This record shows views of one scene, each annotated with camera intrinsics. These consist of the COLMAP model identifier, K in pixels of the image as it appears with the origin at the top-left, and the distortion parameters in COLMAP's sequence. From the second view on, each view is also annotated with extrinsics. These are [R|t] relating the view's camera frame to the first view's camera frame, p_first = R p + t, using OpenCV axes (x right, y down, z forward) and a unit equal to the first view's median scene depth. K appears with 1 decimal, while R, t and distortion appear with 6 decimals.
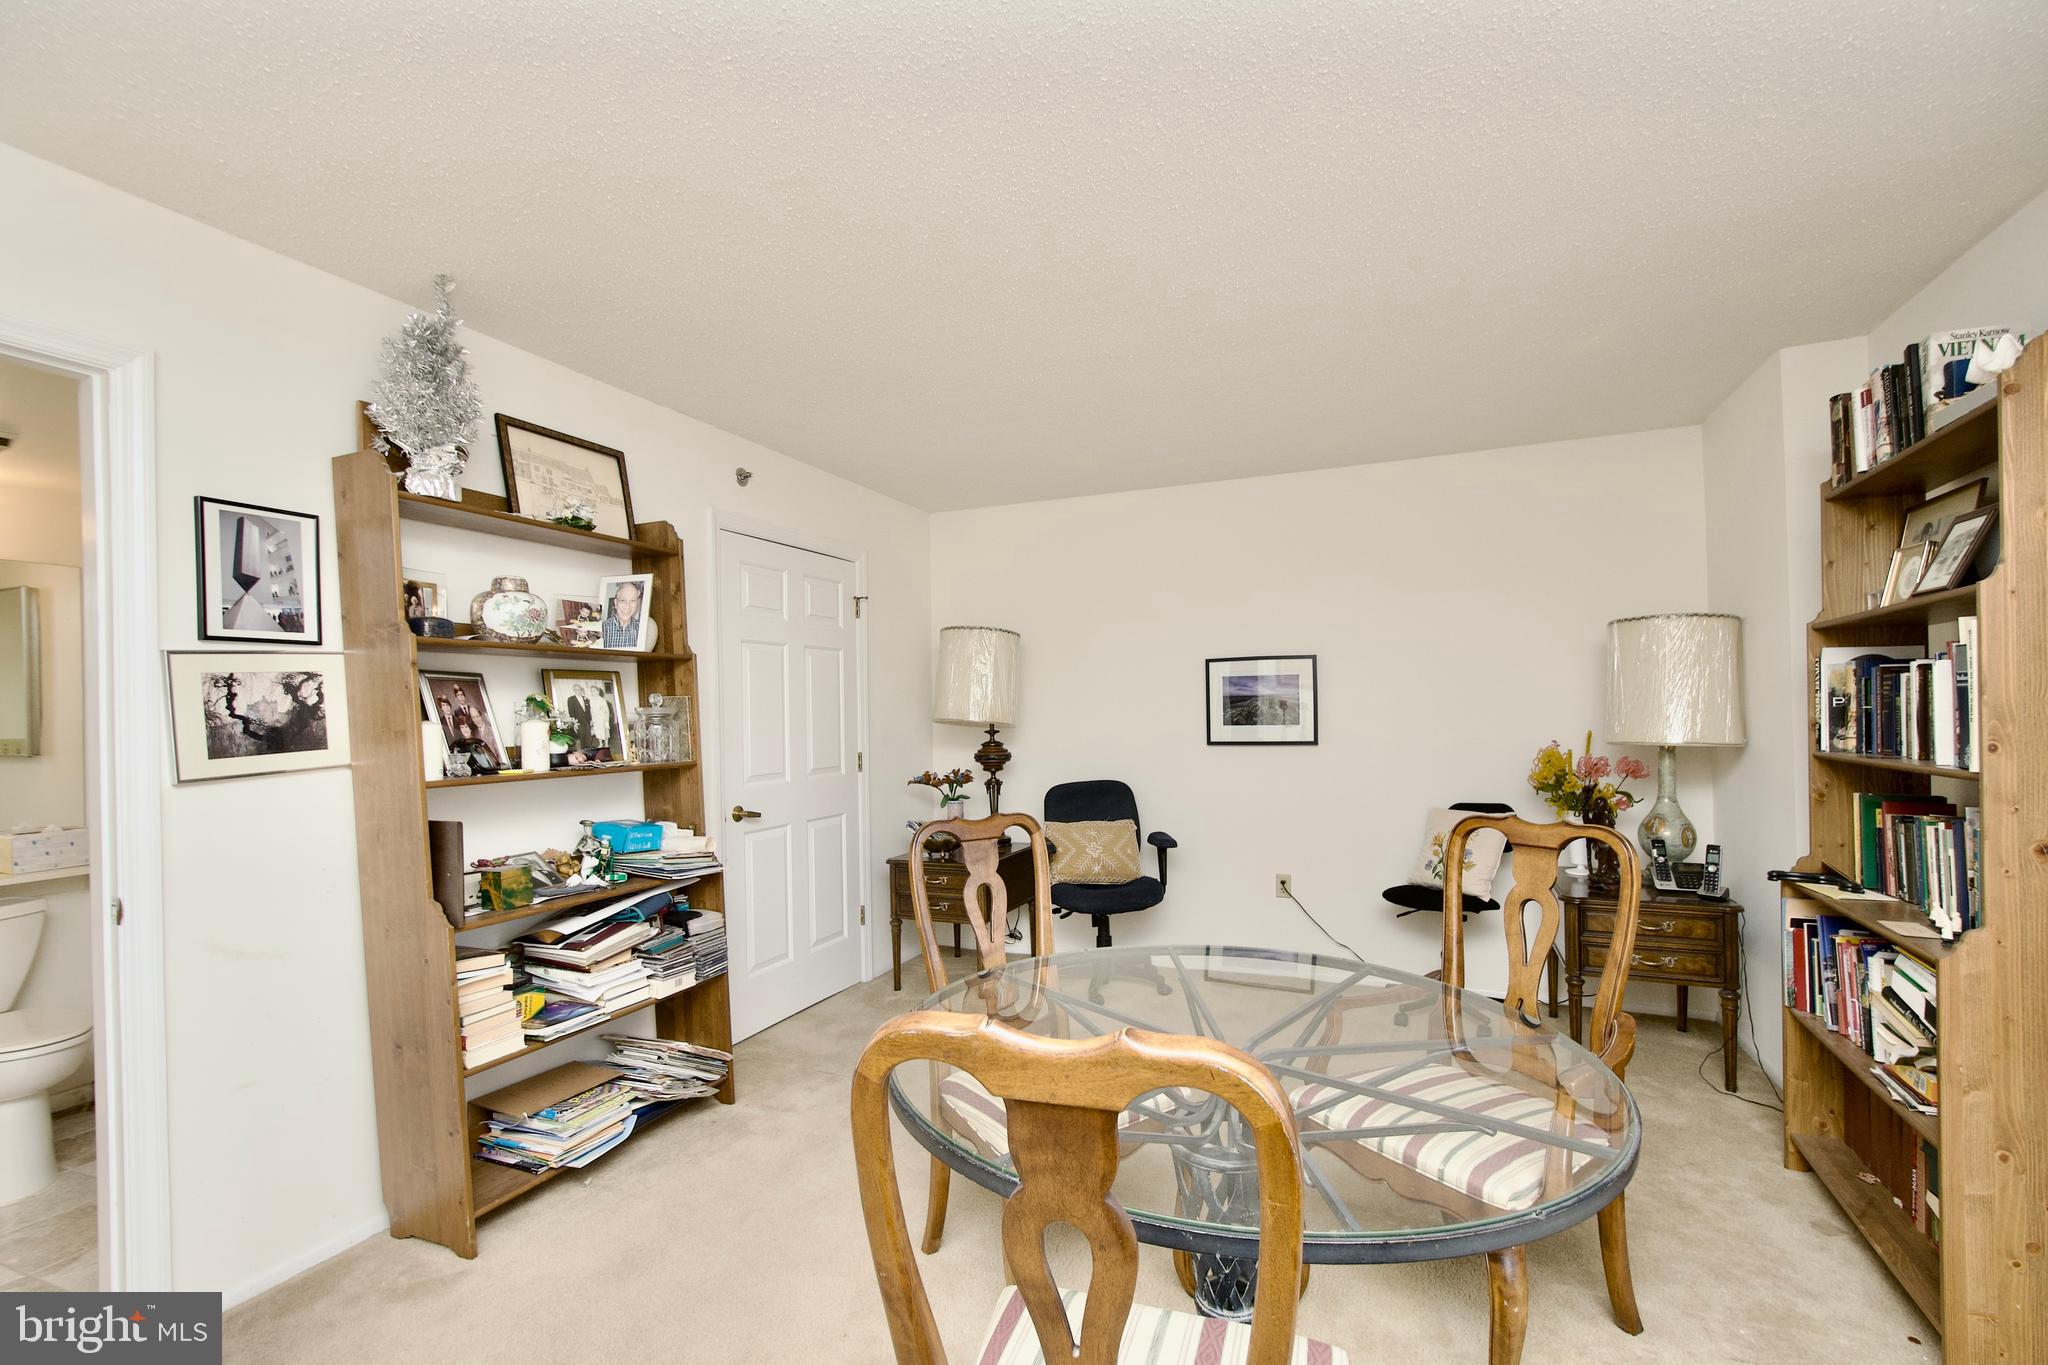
lens RADIAL K [[898.1, 0, 1041.8], [0, 898.1, 713.5], [0, 0, 1]] dist [0.009296, -0.005782]
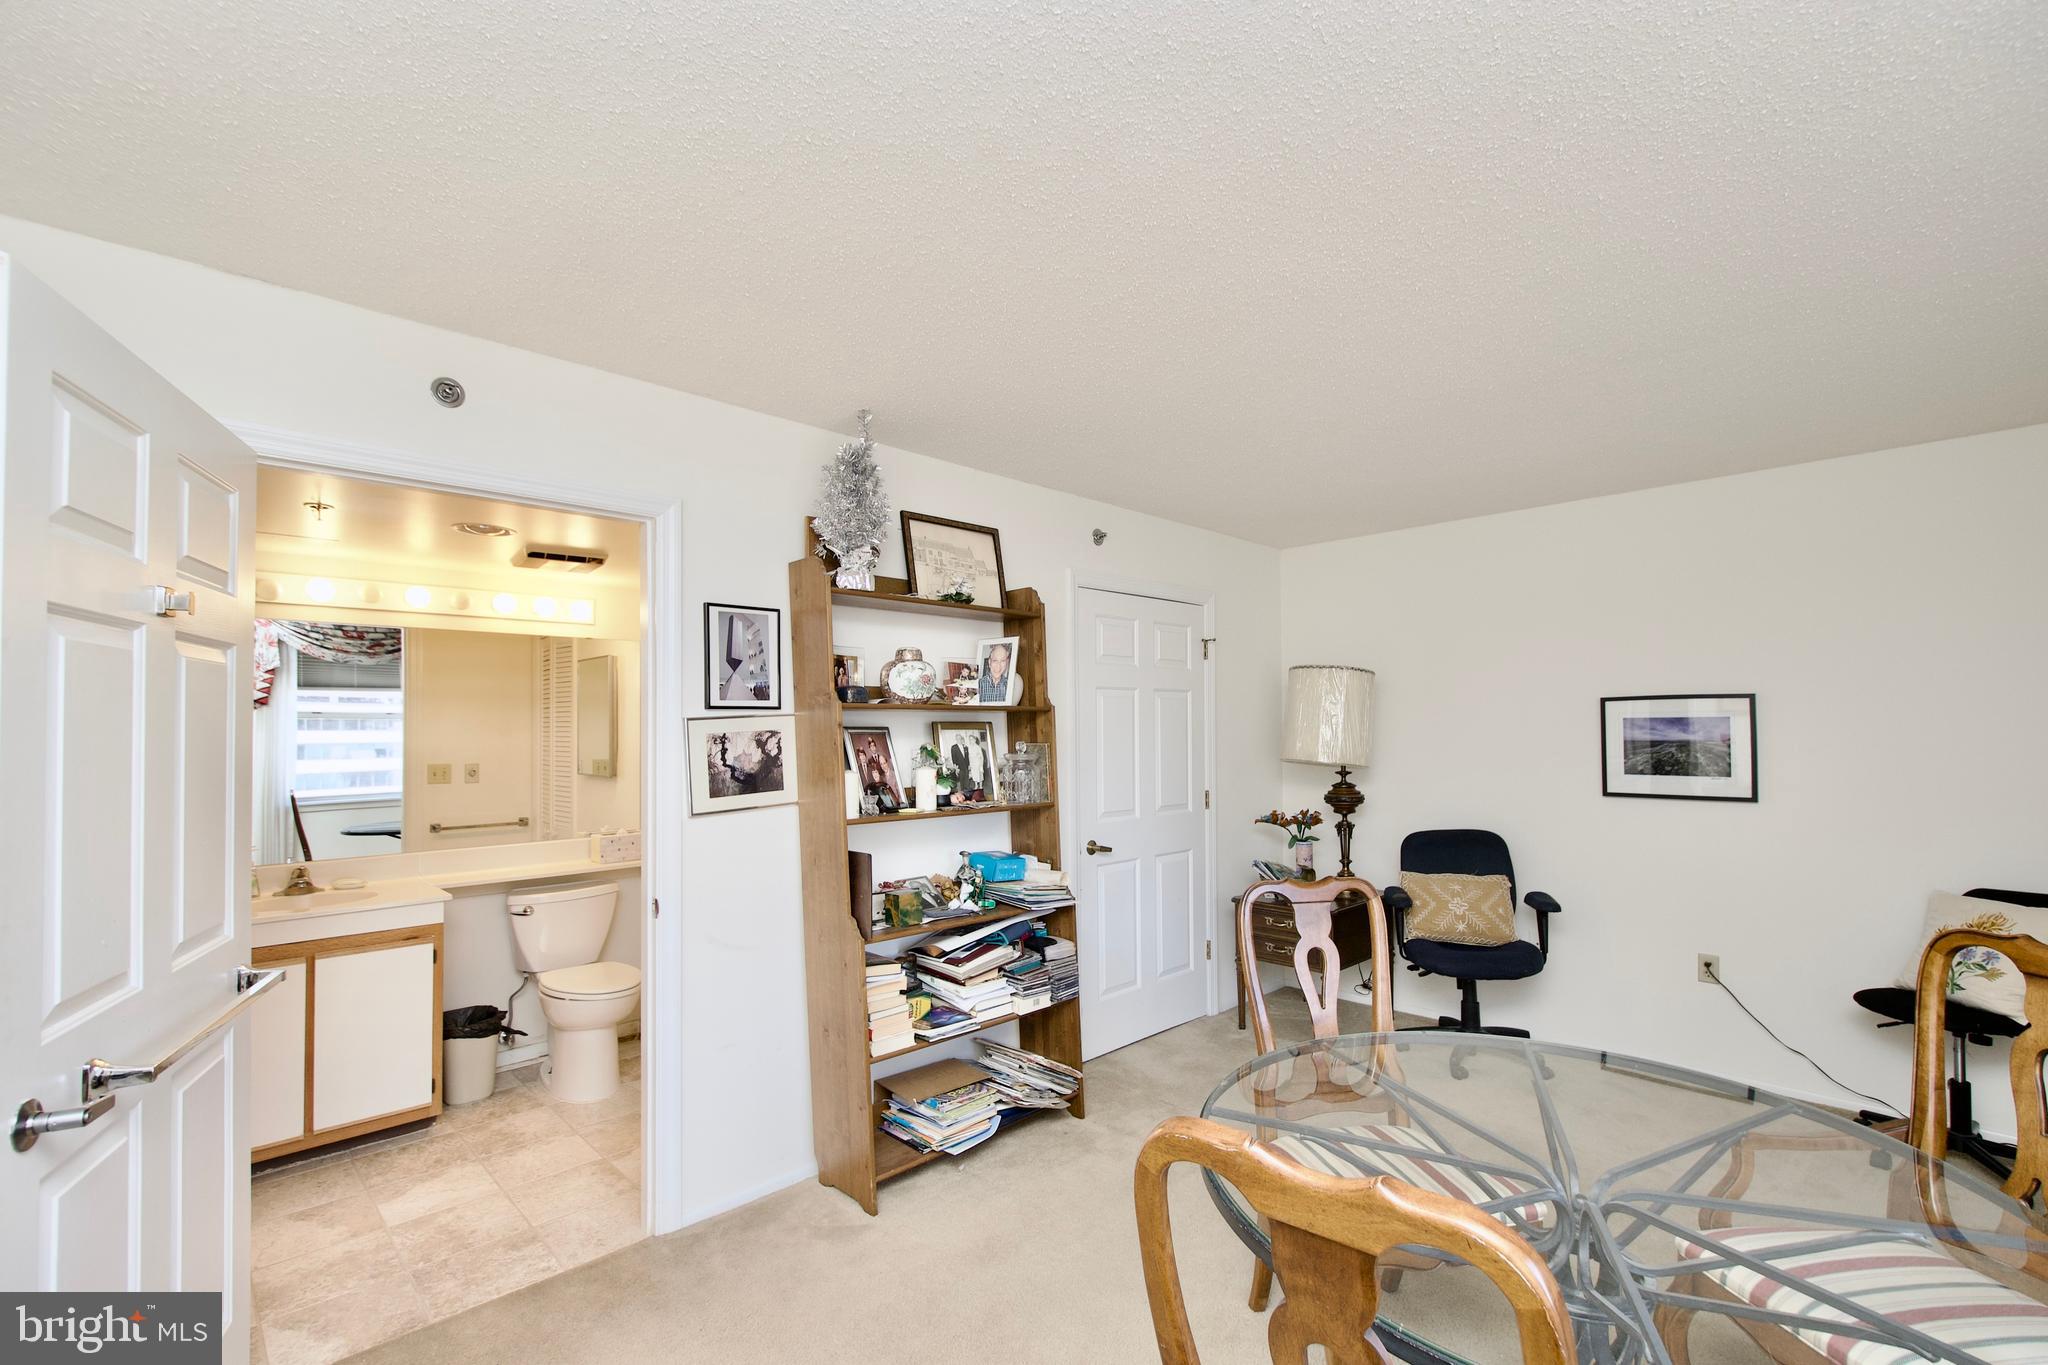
lens RADIAL K [[898.1, 0, 1042.9], [0, 898.1, 716.0], [0, 0, 1]] dist [0.009296, -0.005782]
pose [[0.921634, 0.004133, -0.388038, 0.033936], [-0.009631, 0.999879, -0.012224, -0.041251], [0.387941, 0.015004, 0.921562, -0.028401]]
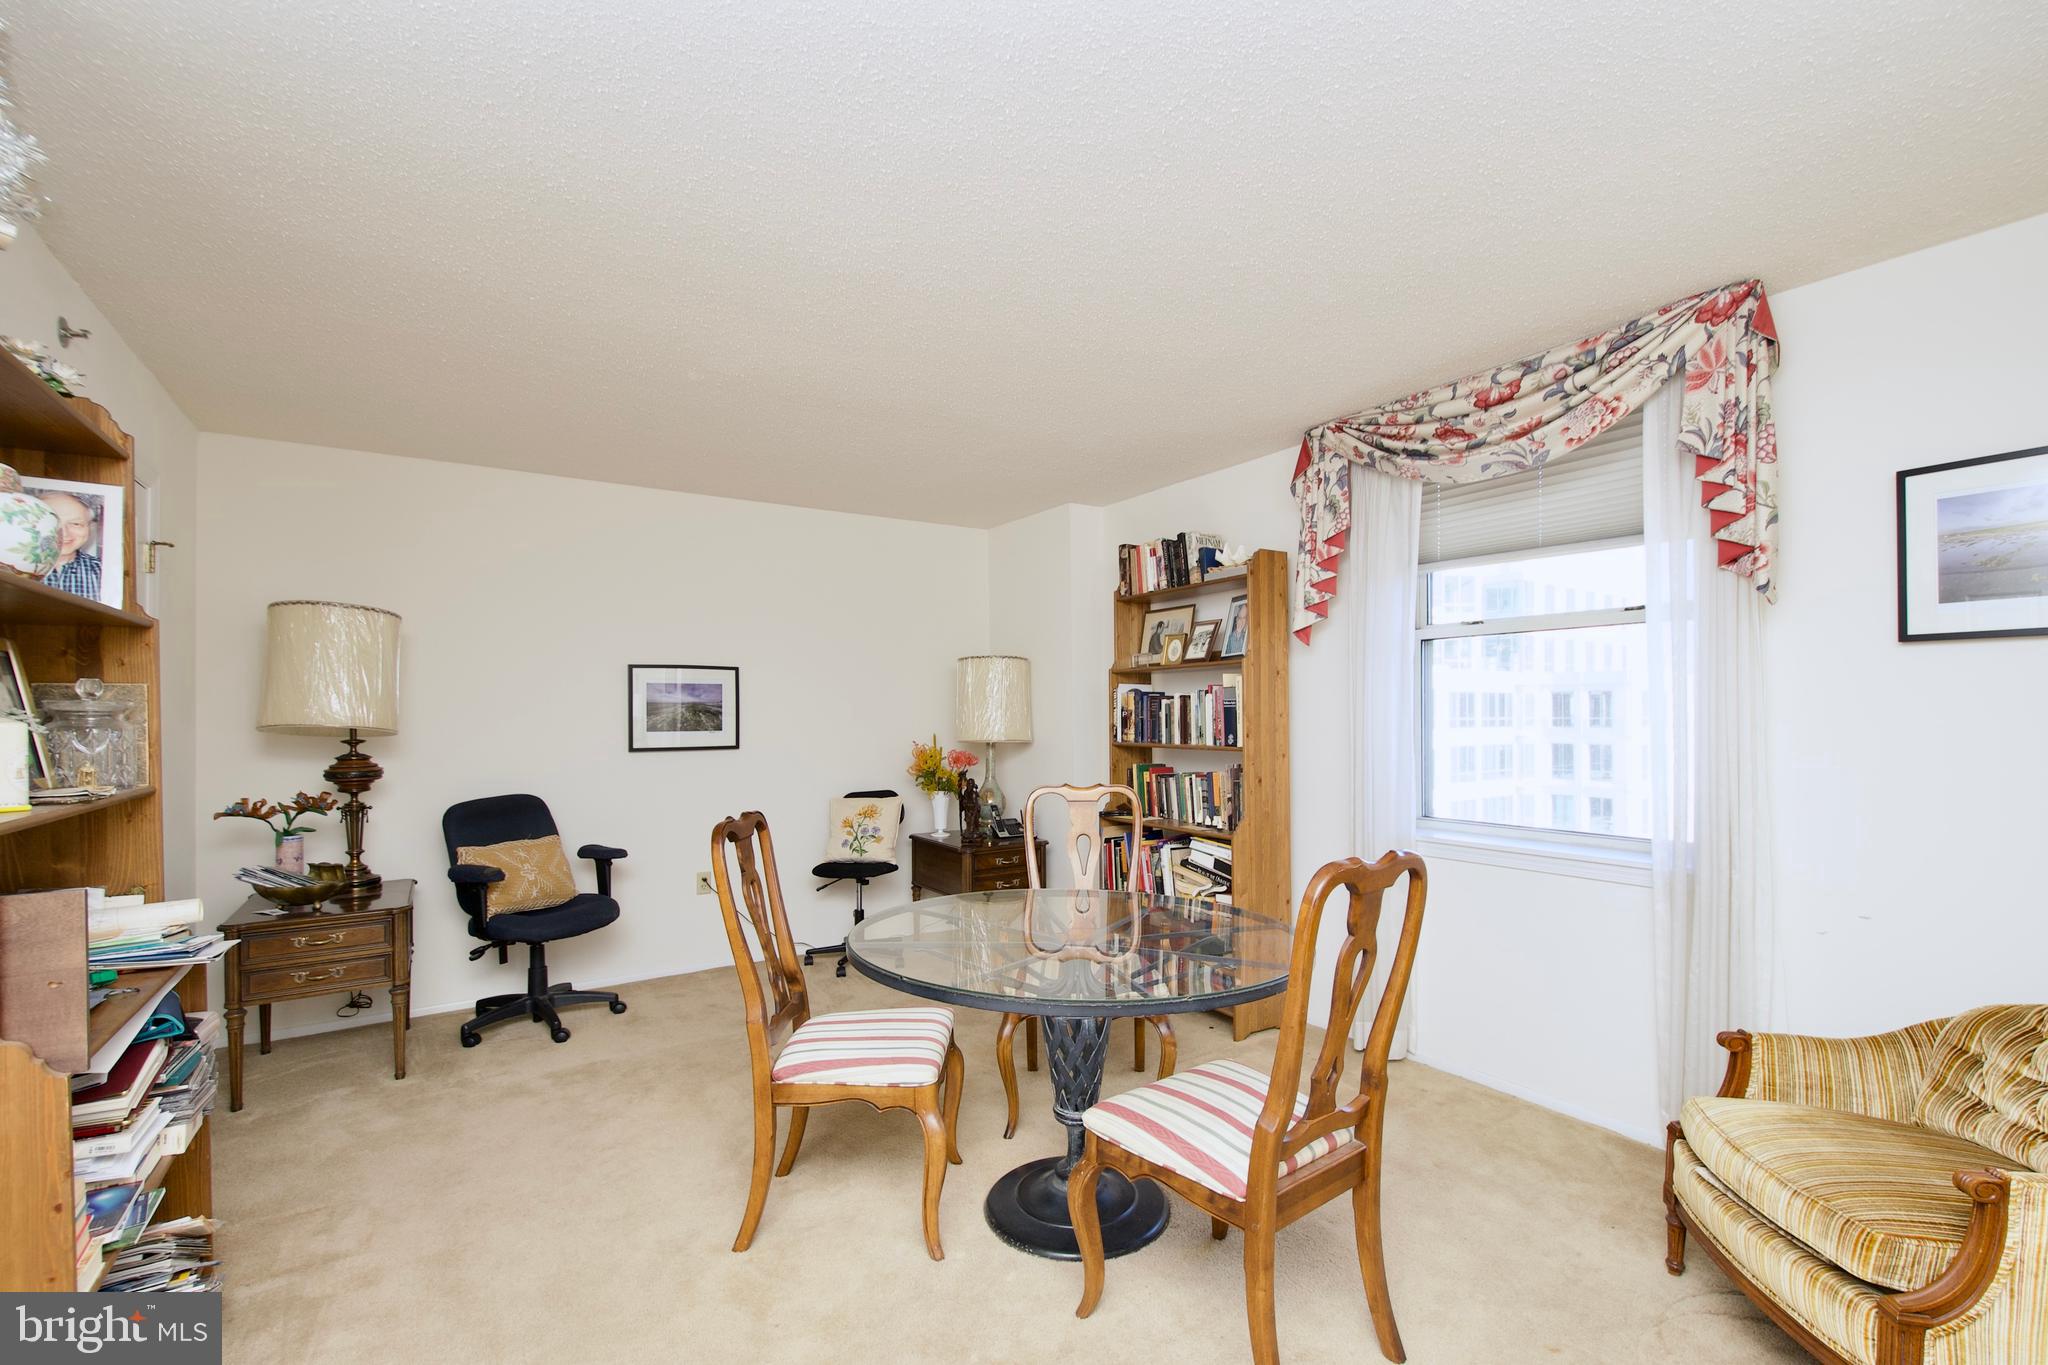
lens RADIAL K [[898.1, 0, 1040.2], [0, 898.1, 721.4], [0, 0, 1]] dist [0.009296, -0.005782]
pose [[0.551224, 0.004829, 0.834343, -0.599092], [-0.001587, 0.999988, -0.004739, 0.008795], [-0.834356, 0.001288, 0.551225, 0.126055]]
